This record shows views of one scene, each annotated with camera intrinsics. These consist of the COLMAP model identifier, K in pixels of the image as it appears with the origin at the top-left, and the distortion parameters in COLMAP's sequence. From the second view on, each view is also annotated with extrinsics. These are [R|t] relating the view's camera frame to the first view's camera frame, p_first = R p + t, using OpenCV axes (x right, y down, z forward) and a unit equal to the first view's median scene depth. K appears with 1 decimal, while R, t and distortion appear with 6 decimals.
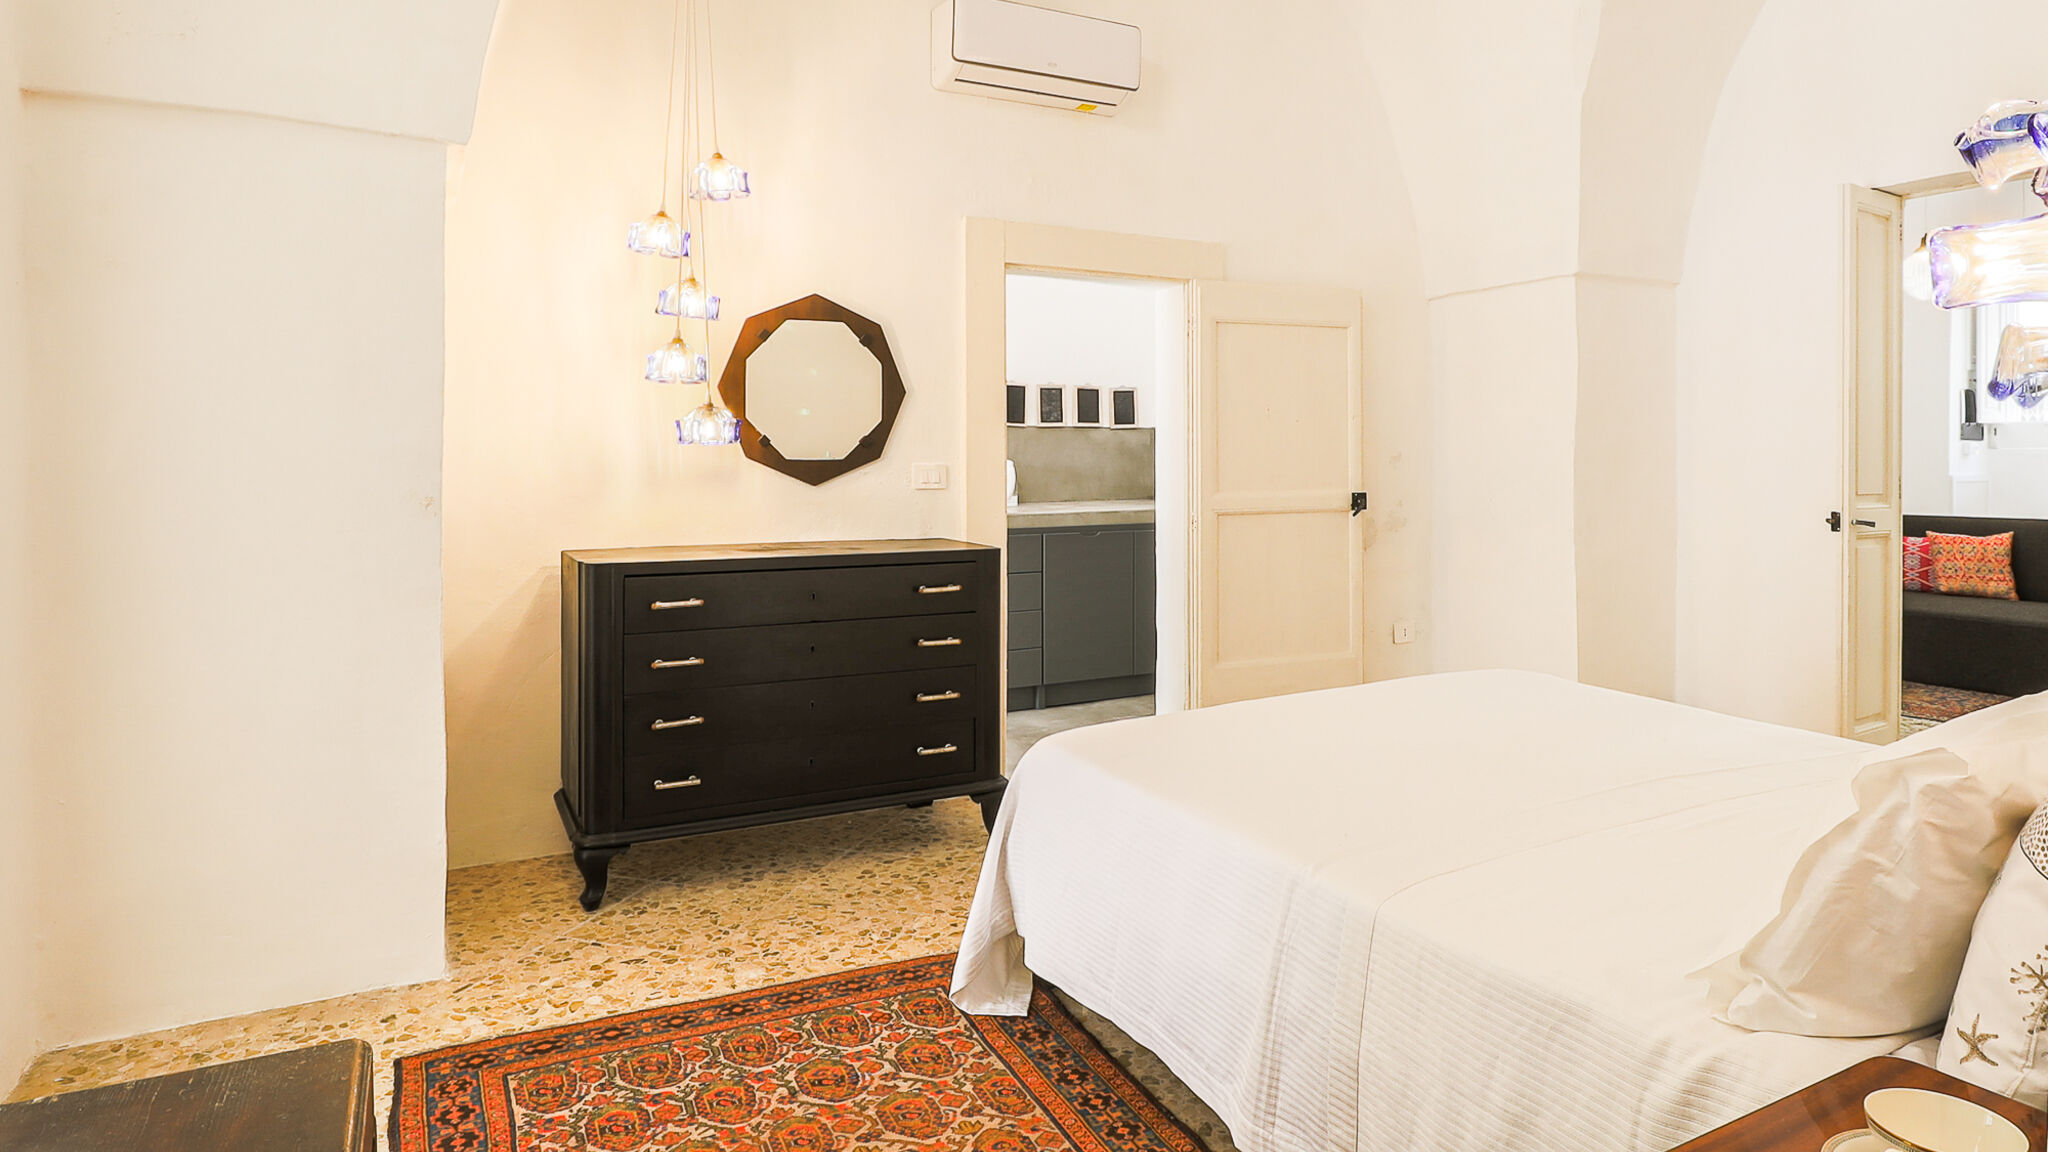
lens RADIAL K [[1054.1, 0, 1021.9], [0, 1054.1, 566.8], [0, 0, 1]] dist [0.000256, -0.012214]
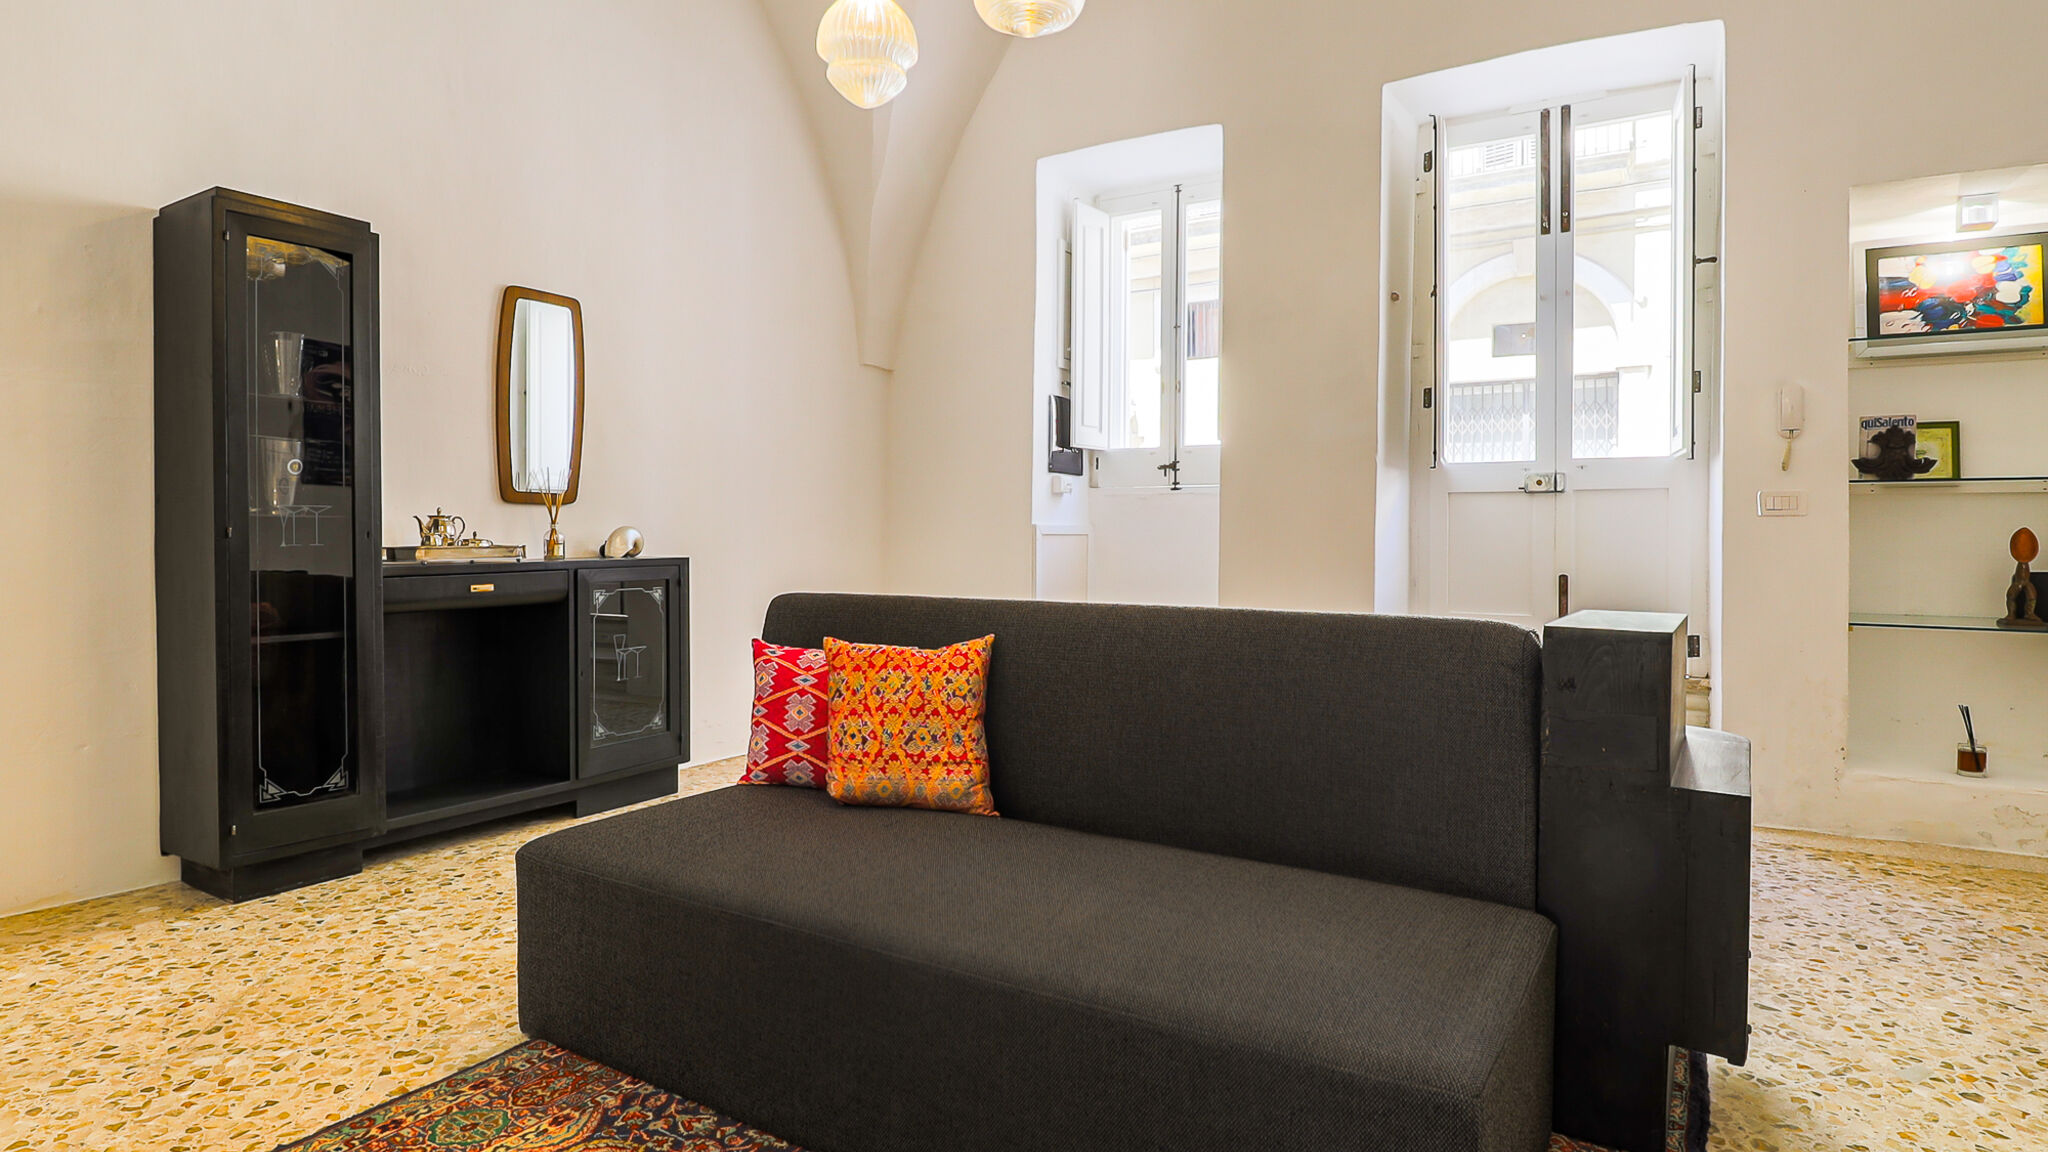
lens RADIAL K [[1054.1, 0, 1021.9], [0, 1054.1, 566.8], [0, 0, 1]] dist [0.000256, -0.012214]
pose [[0.843326, 0.007382, 0.537352, 0.732125], [0.025828, 0.998193, -0.054248, -0.037779], [-0.536782, 0.059627, 0.841611, 0.637303]]
